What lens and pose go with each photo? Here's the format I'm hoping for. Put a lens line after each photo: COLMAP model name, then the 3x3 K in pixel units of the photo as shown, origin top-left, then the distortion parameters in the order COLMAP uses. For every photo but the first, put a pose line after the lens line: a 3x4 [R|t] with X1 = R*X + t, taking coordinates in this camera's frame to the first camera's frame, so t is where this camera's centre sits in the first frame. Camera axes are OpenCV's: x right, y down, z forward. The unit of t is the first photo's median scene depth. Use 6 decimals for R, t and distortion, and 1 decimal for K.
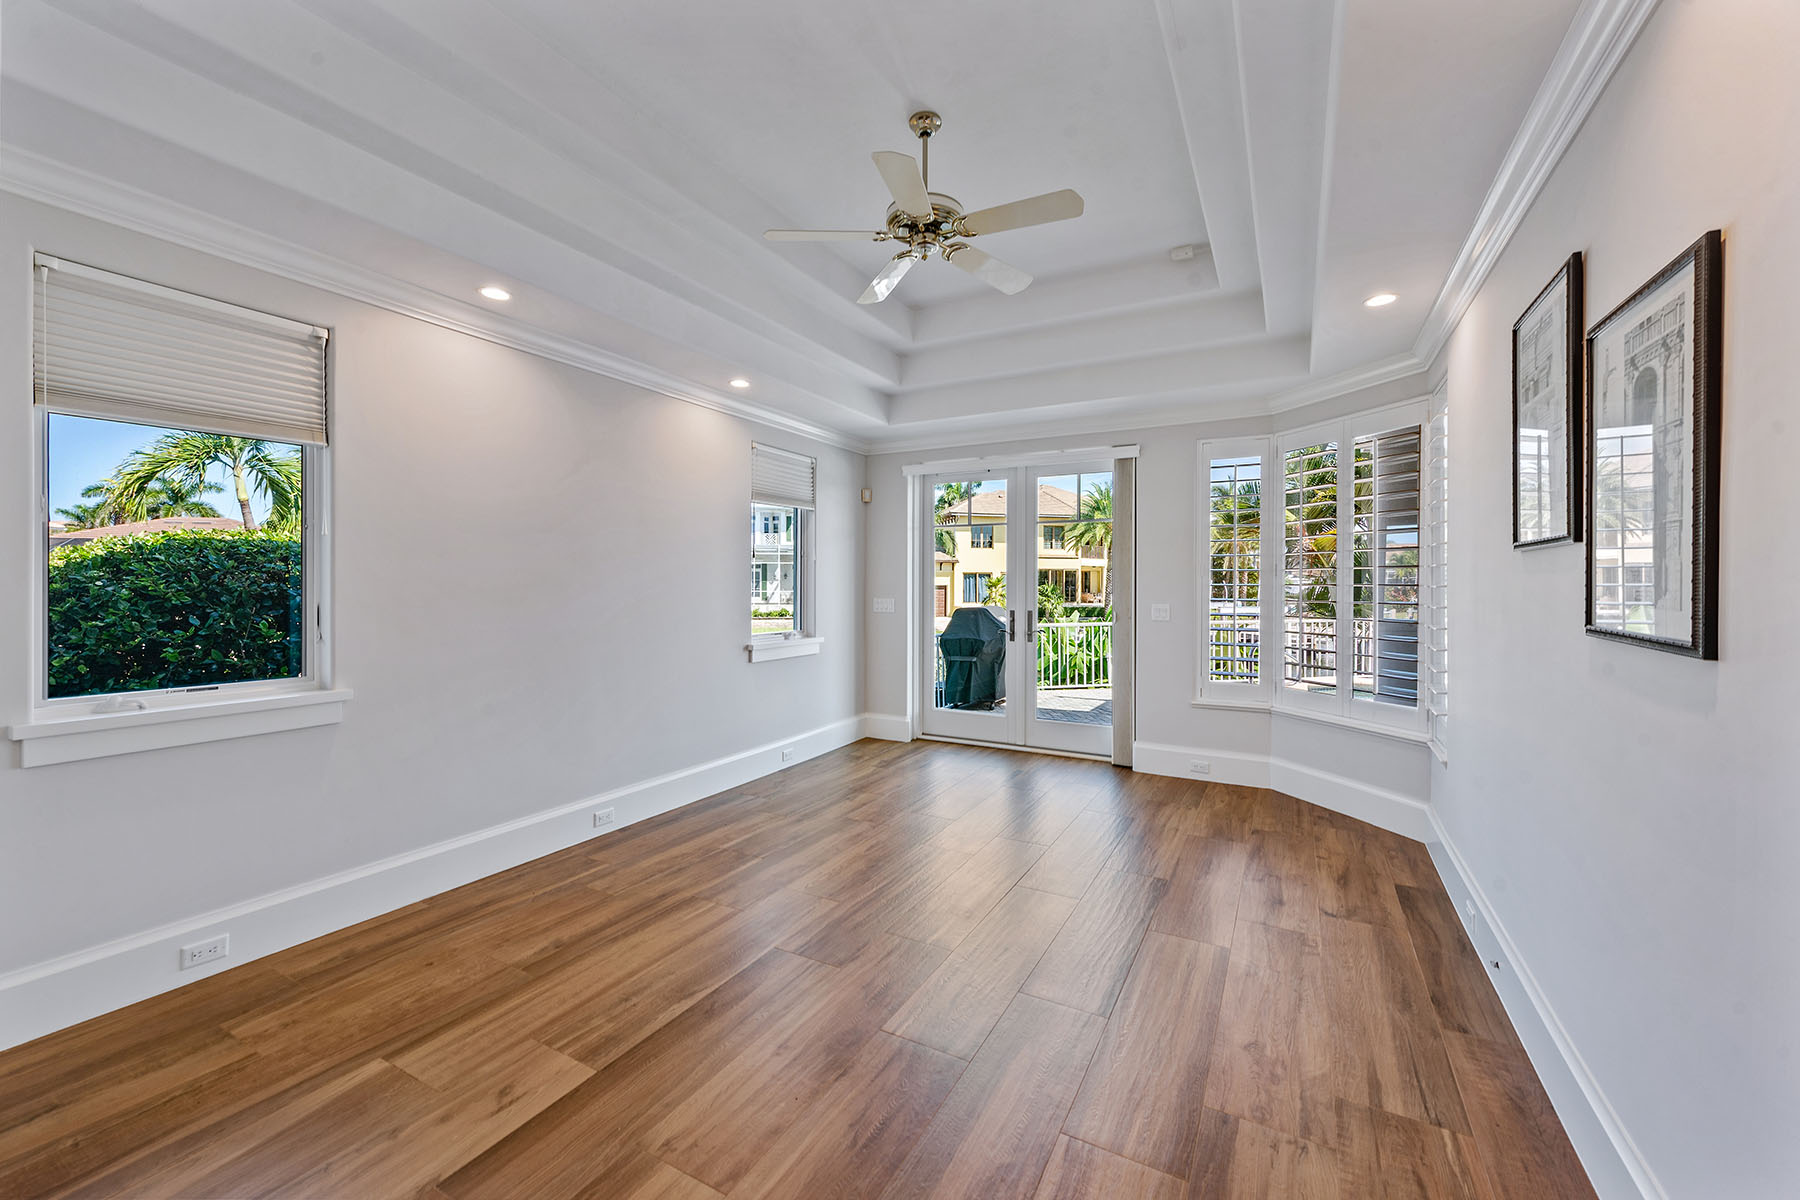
lens RADIAL K [[707.2, 0, 897.7], [0, 707.2, 589.4], [0, 0, 1]] dist [0.012242, -0.002475]
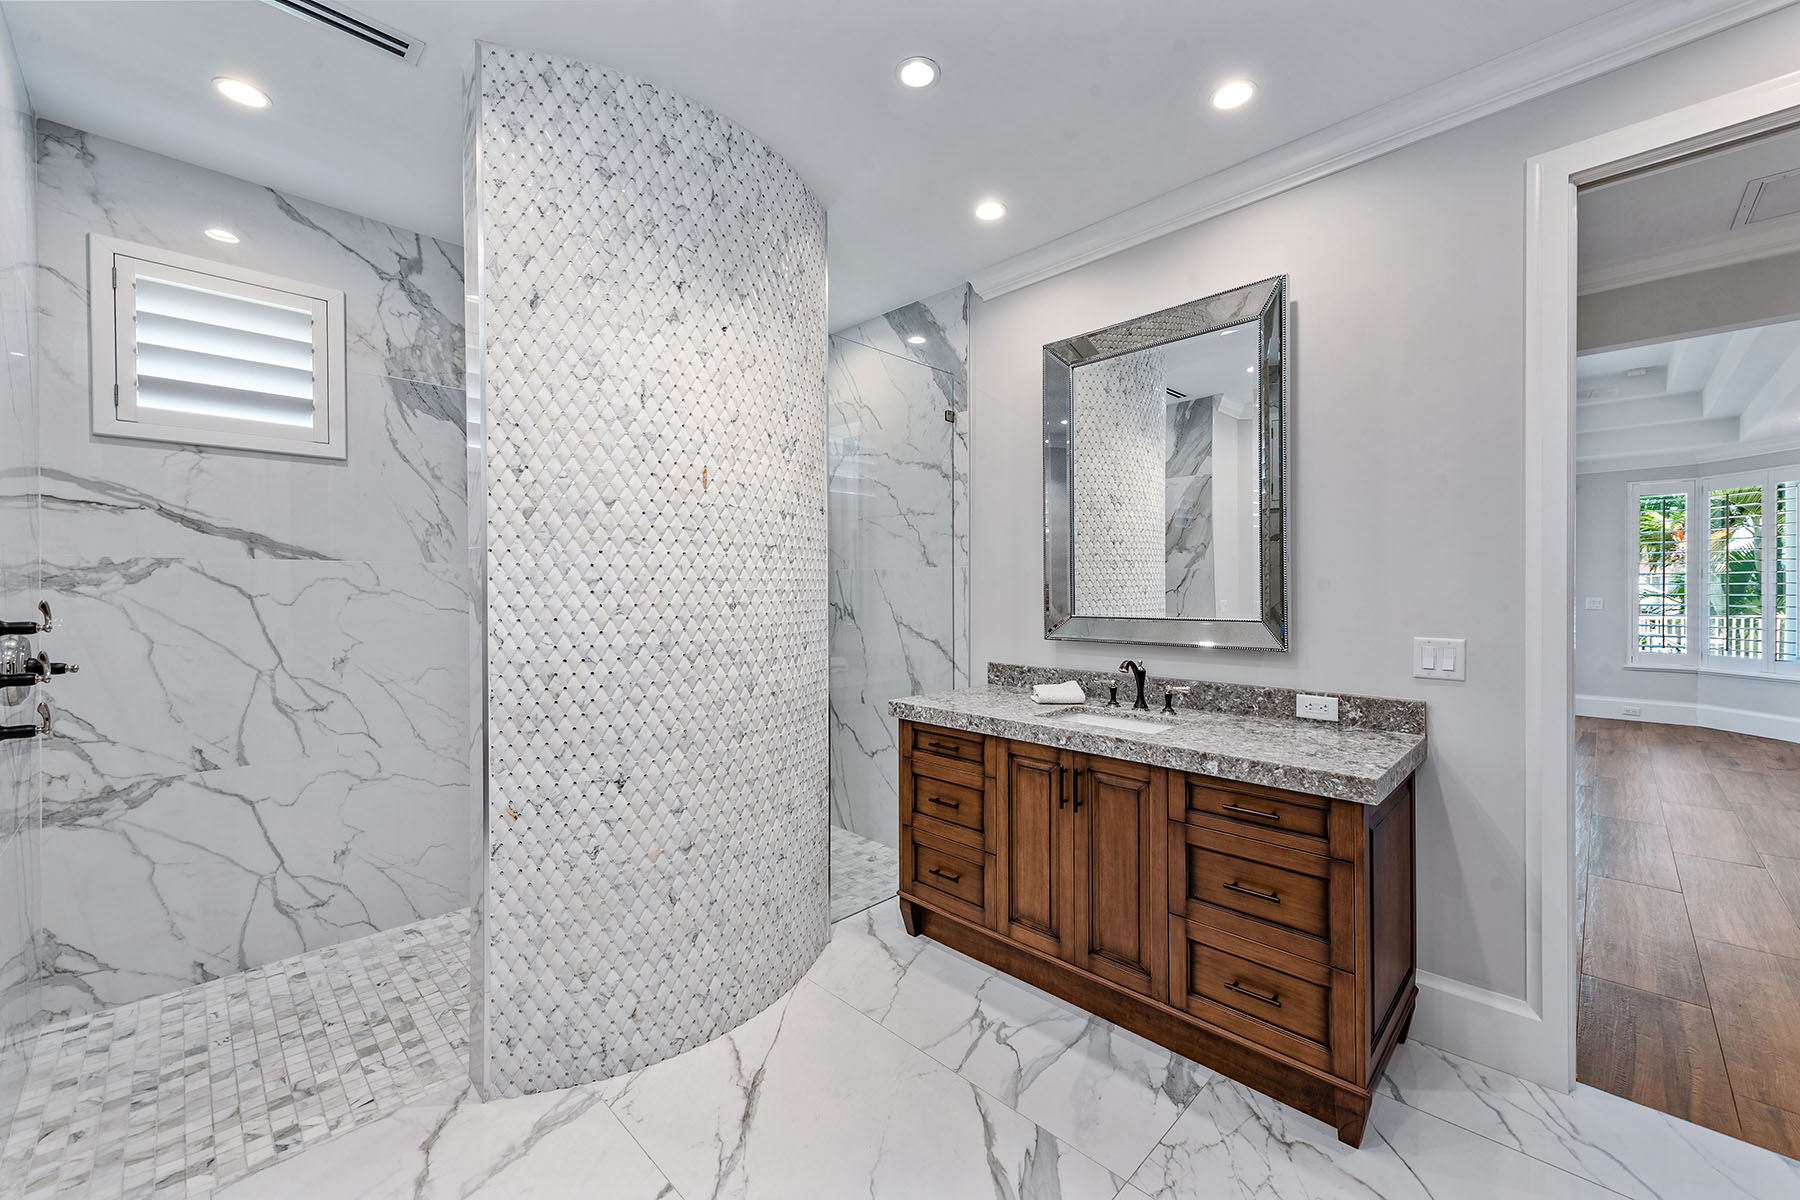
lens RADIAL K [[707.2, 0, 902.9], [0, 707.2, 594.4], [0, 0, 1]] dist [0.012242, -0.002475]
pose [[0.963689, -0.002716, -0.267015, -0.632154], [0.003572, 0.999990, 0.002723, 0.006479], [0.267005, -0.003578, 0.963689, -0.816367]]
